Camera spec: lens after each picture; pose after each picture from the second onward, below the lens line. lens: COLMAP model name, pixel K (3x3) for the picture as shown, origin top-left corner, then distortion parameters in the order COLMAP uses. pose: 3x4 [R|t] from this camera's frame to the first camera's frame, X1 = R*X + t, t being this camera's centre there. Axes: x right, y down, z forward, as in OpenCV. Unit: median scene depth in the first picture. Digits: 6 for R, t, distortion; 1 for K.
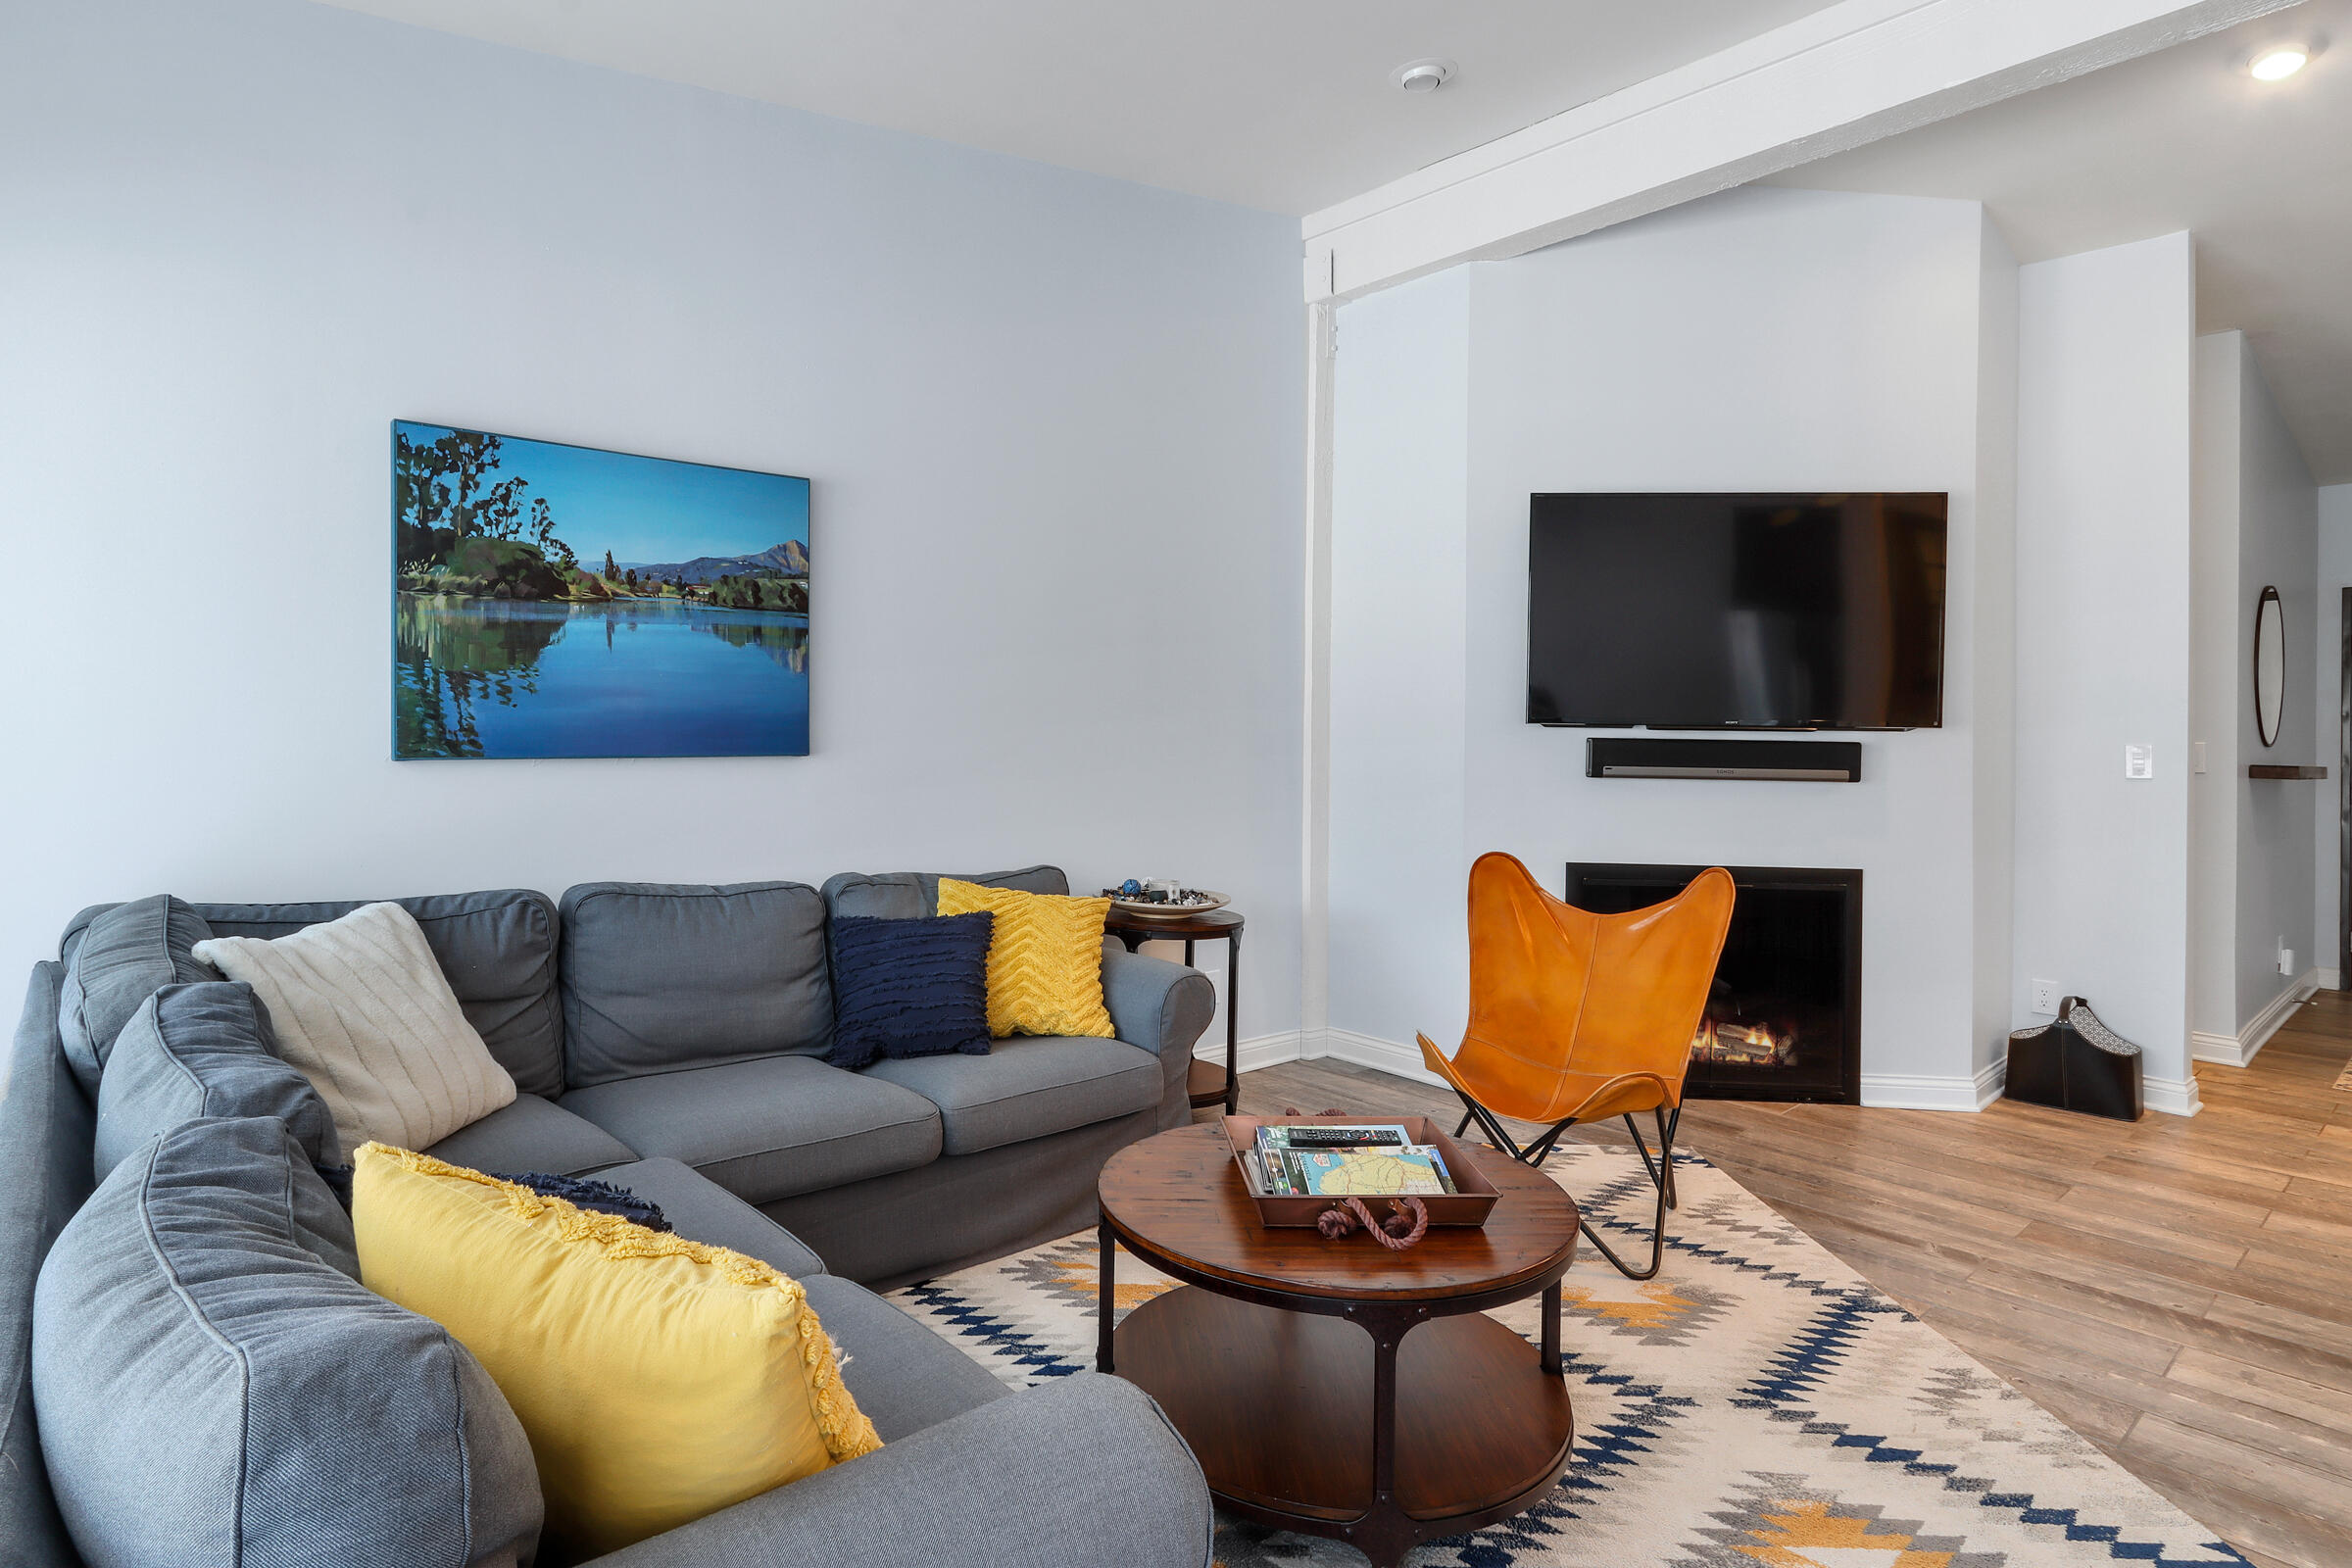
lens RADIAL K [[1172.6, 0, 1176.1], [0, 1172.6, 735.6], [0, 0, 1]] dist [-0.005277, 0.001183]
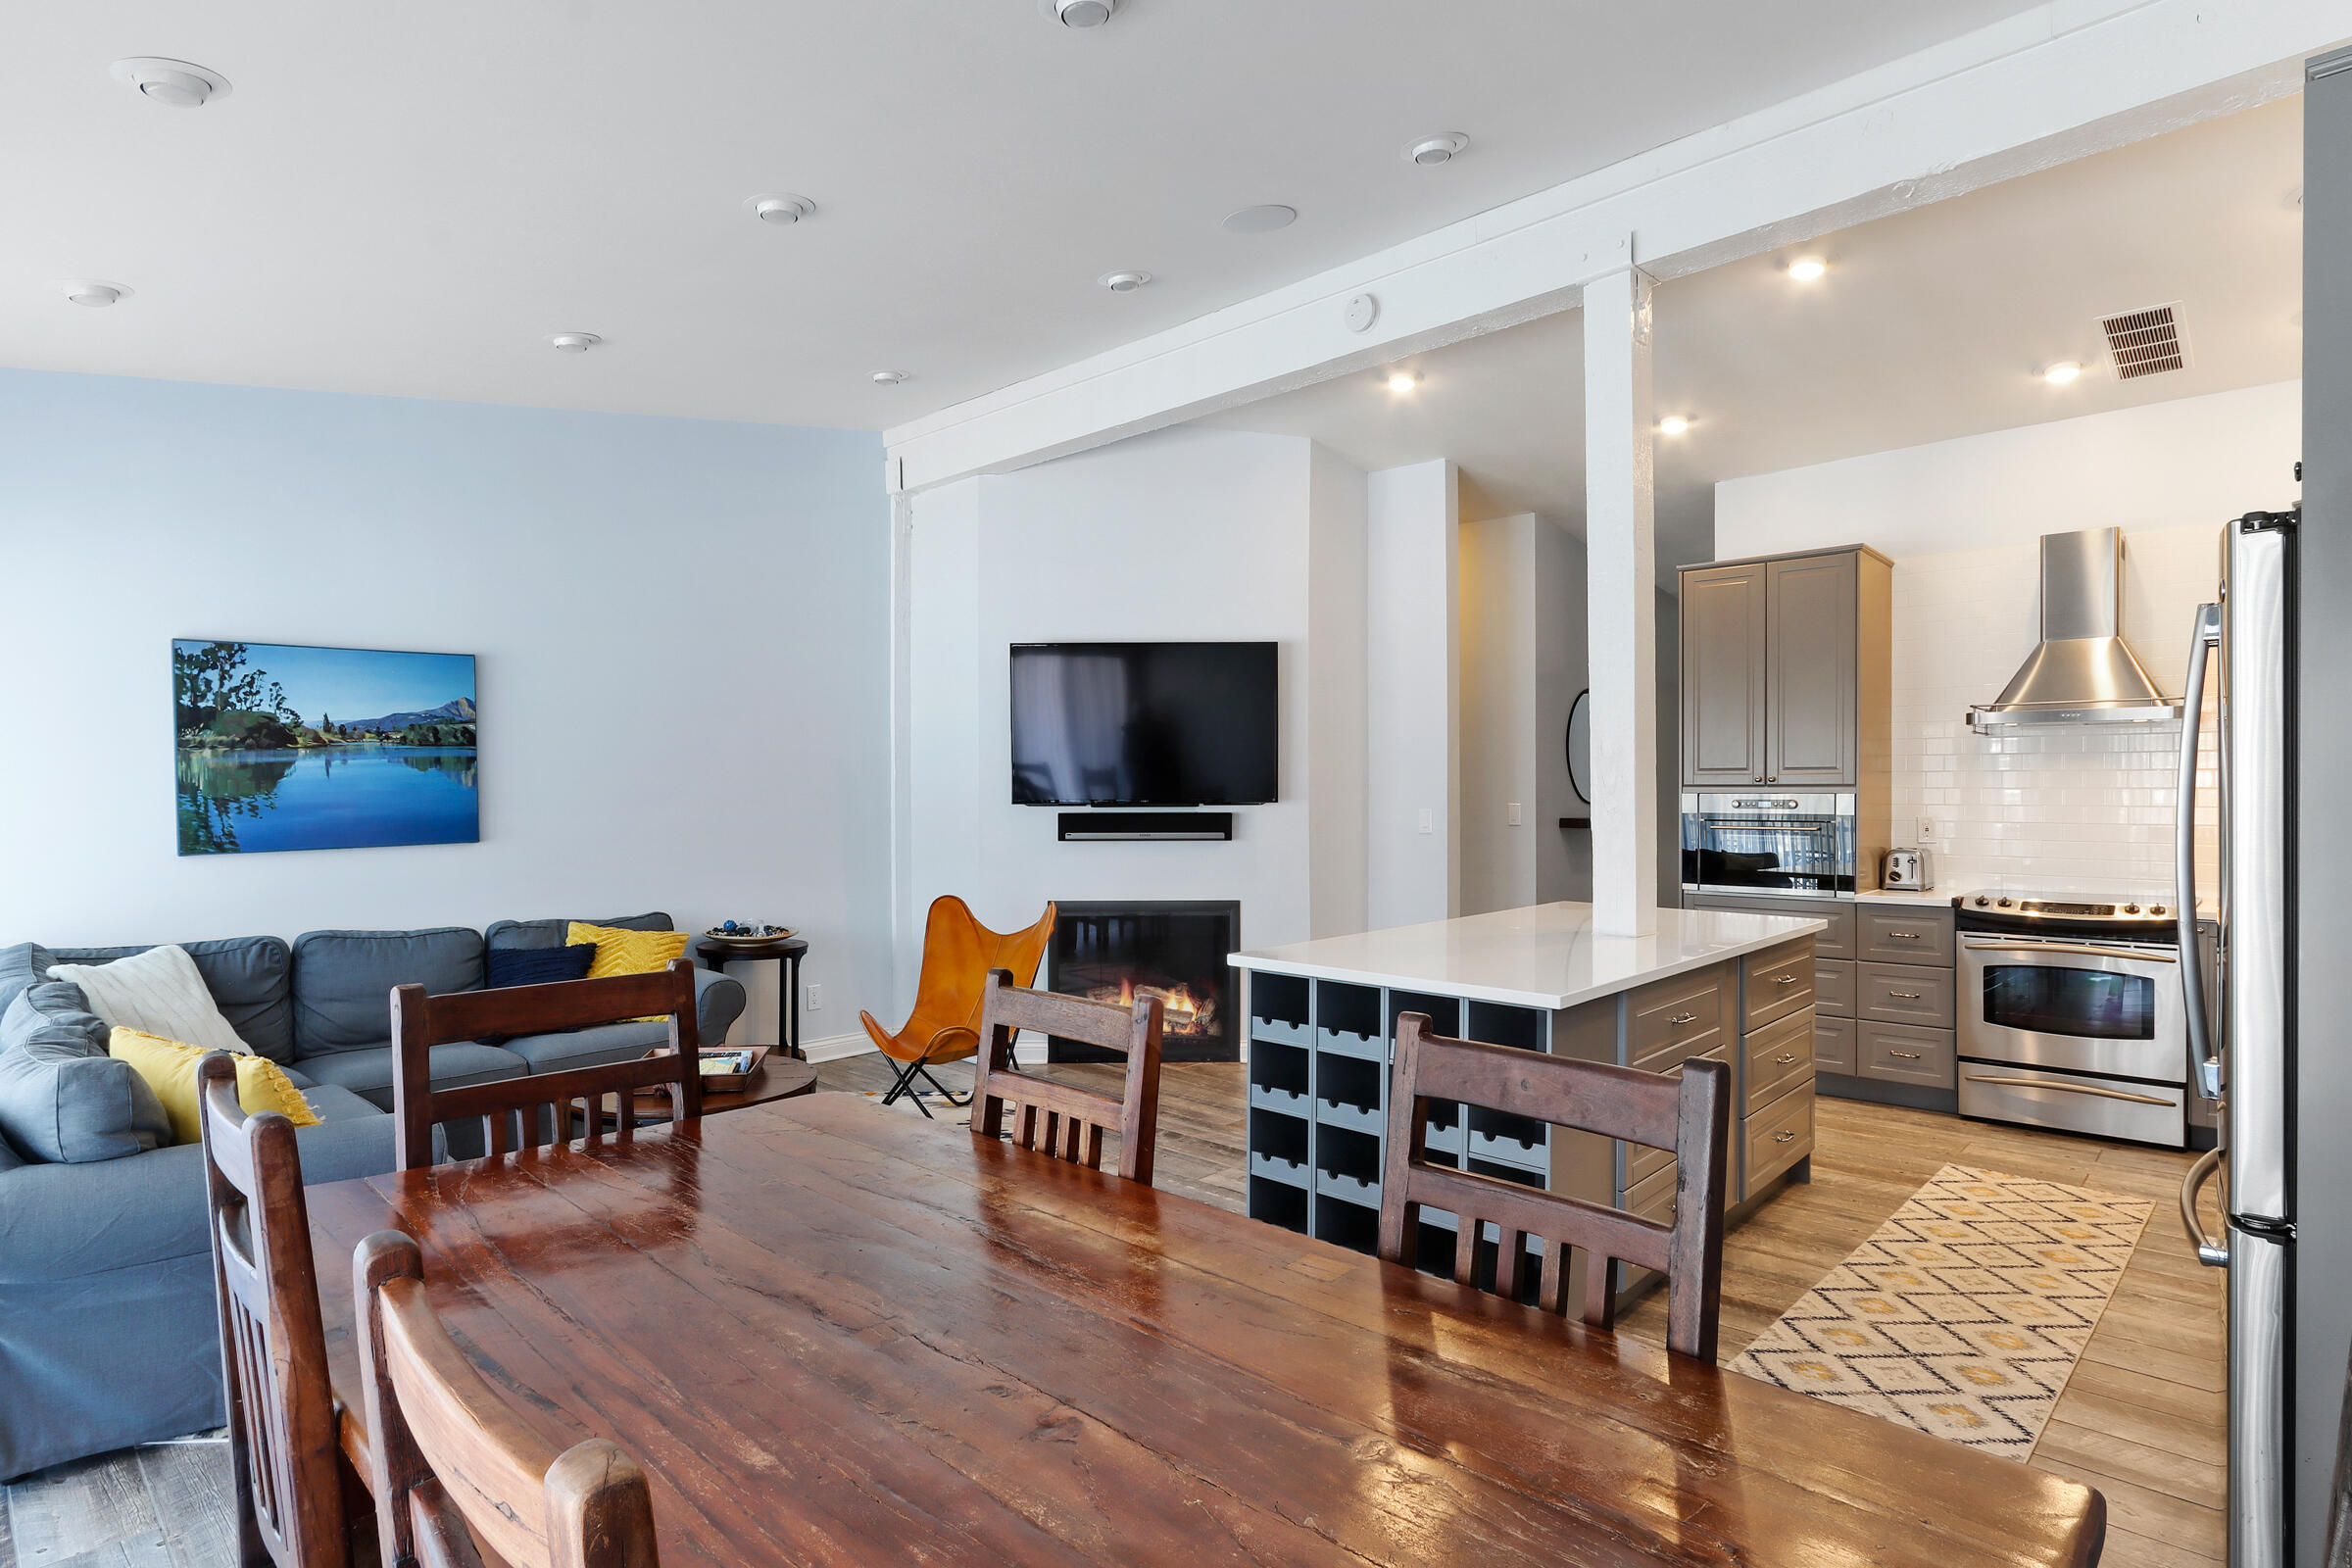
lens RADIAL K [[1227.1, 0, 1176.0], [0, 1227.1, 784.0], [0, 0, 1]] dist [-0.000951, -0.001774]
pose [[0.998853, -0.023443, 0.041758, 0.565333], [0.023215, 0.999713, 0.005940, -0.050931], [-0.041885, -0.004964, 0.999110, -0.655734]]
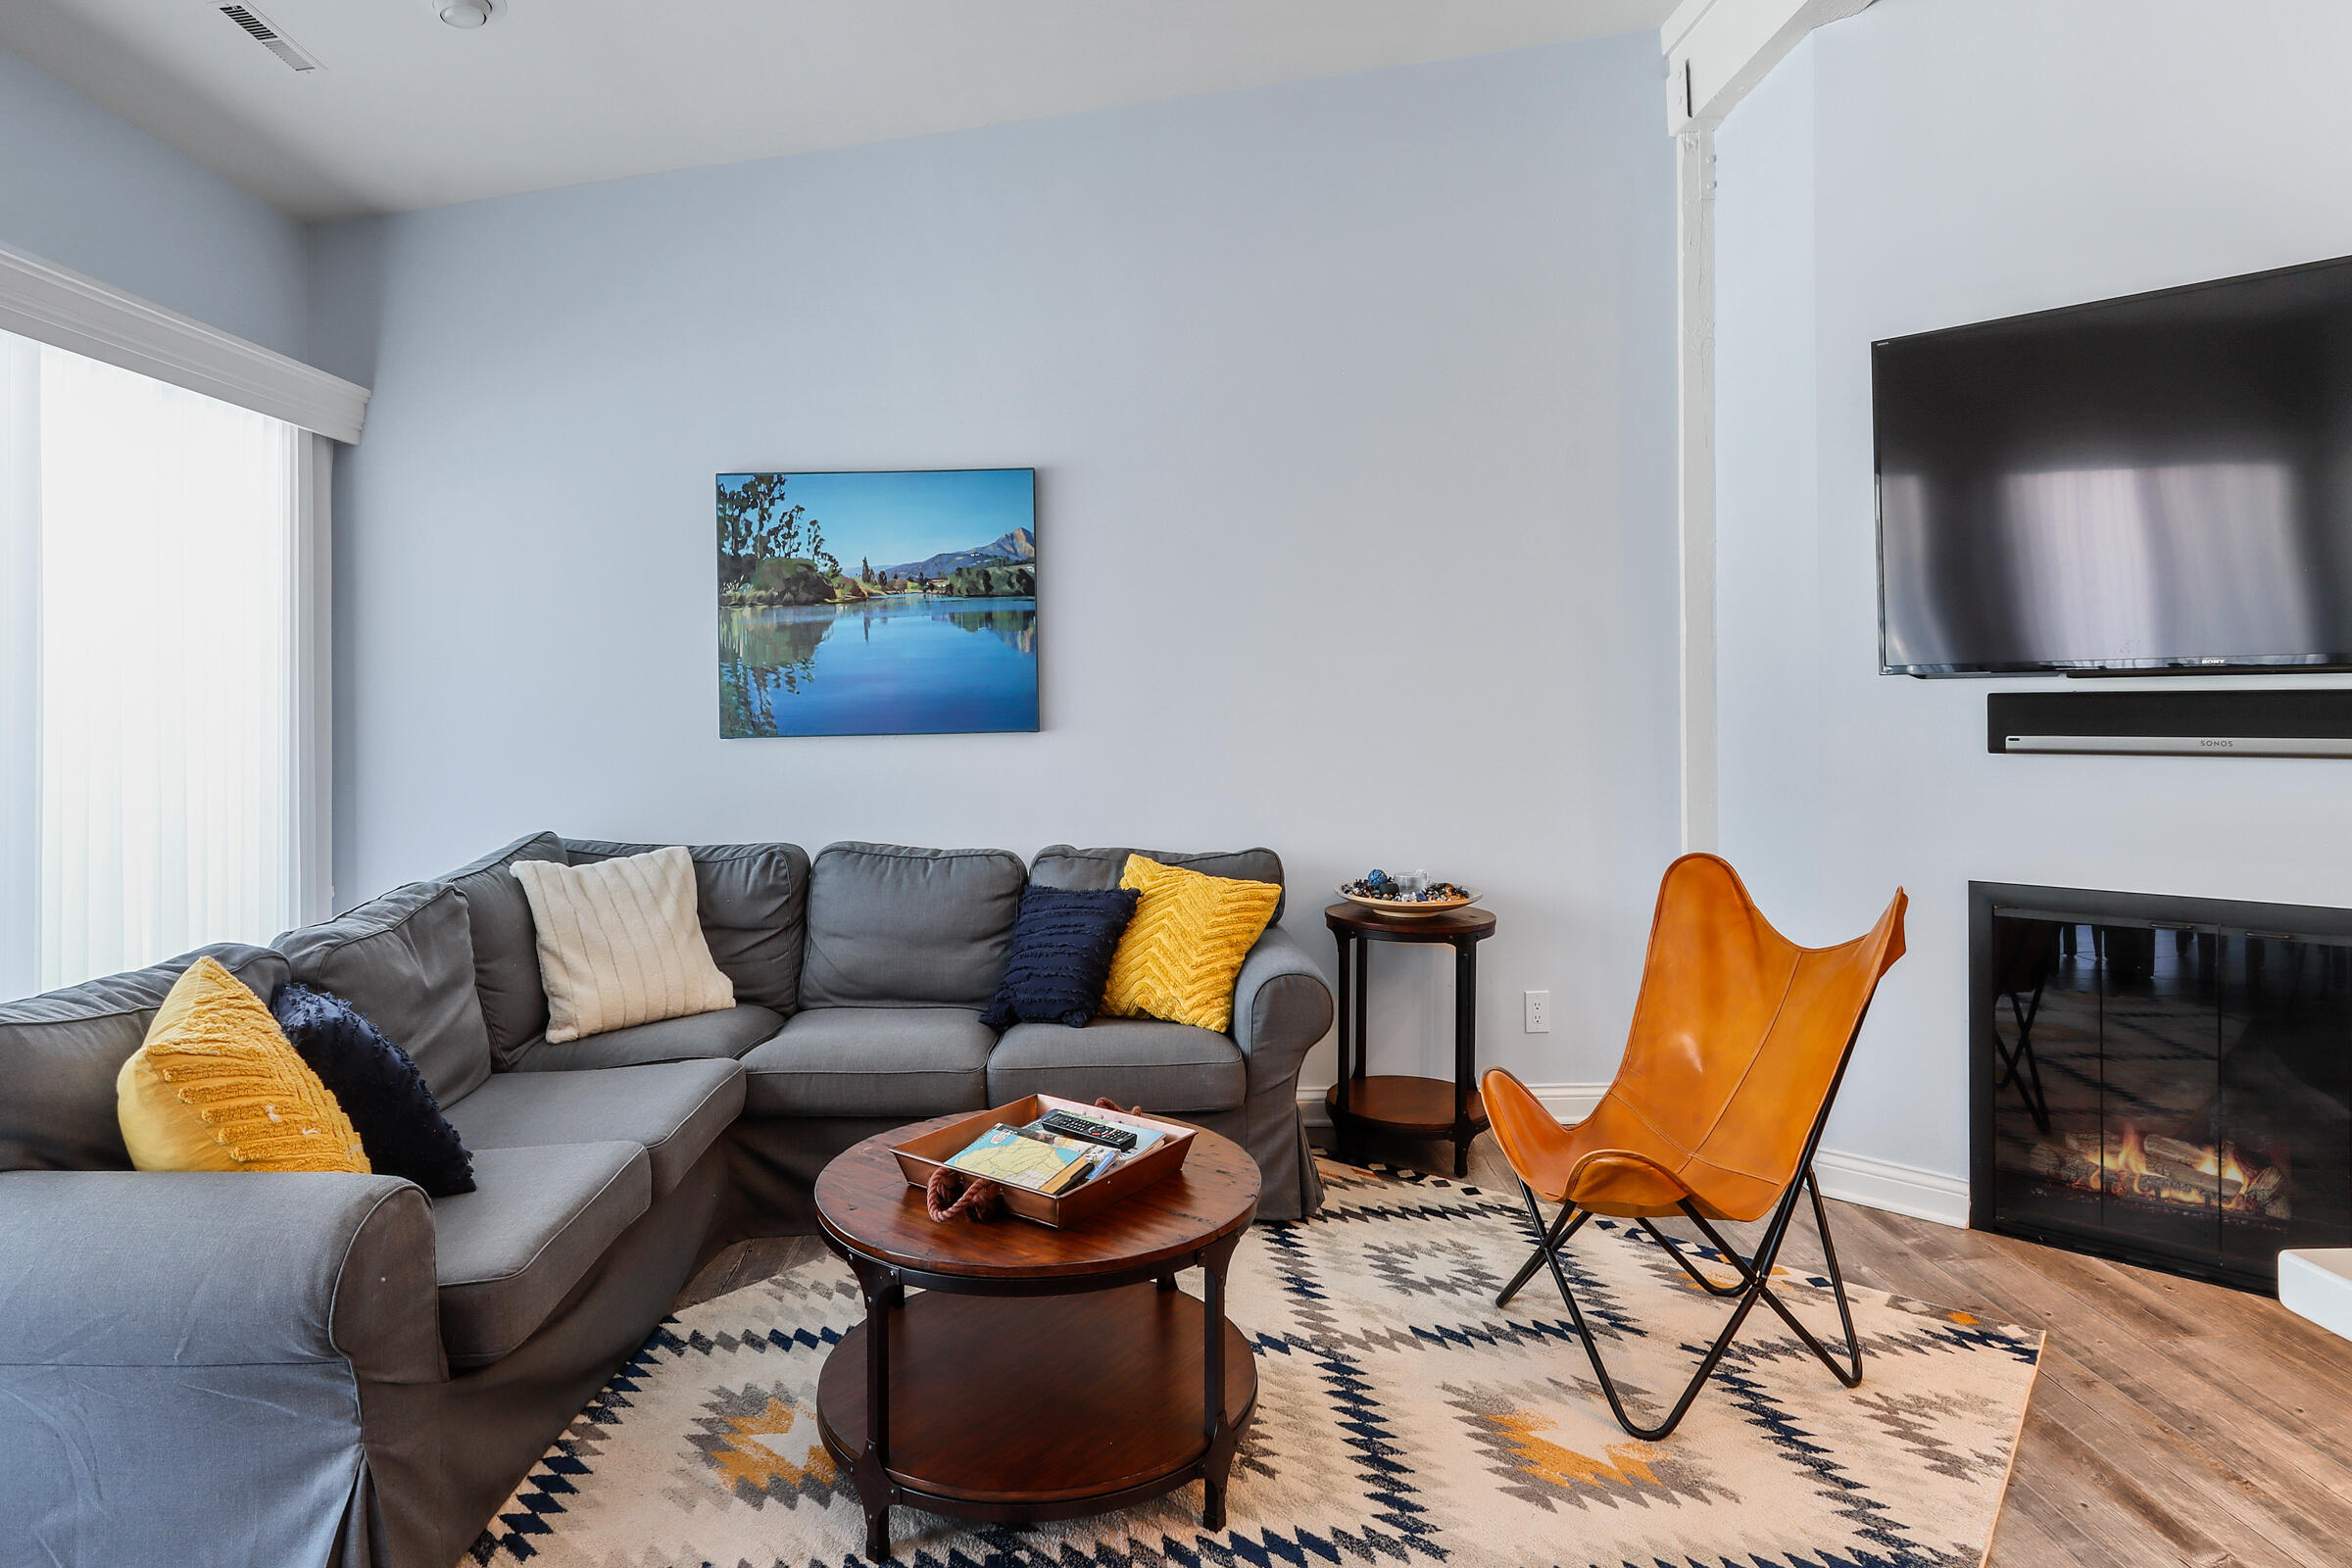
lens RADIAL K [[1413.7, 0, 1170.1], [0, 1413.7, 691.1], [0, 0, 1]] dist [-0.002163, -0.000750]
pose [[0.766410, -0.027847, -0.641748, 0.663796], [0.021427, 0.999612, -0.017787, 0.006843], [0.641995, -0.000119, 0.766709, 0.119528]]
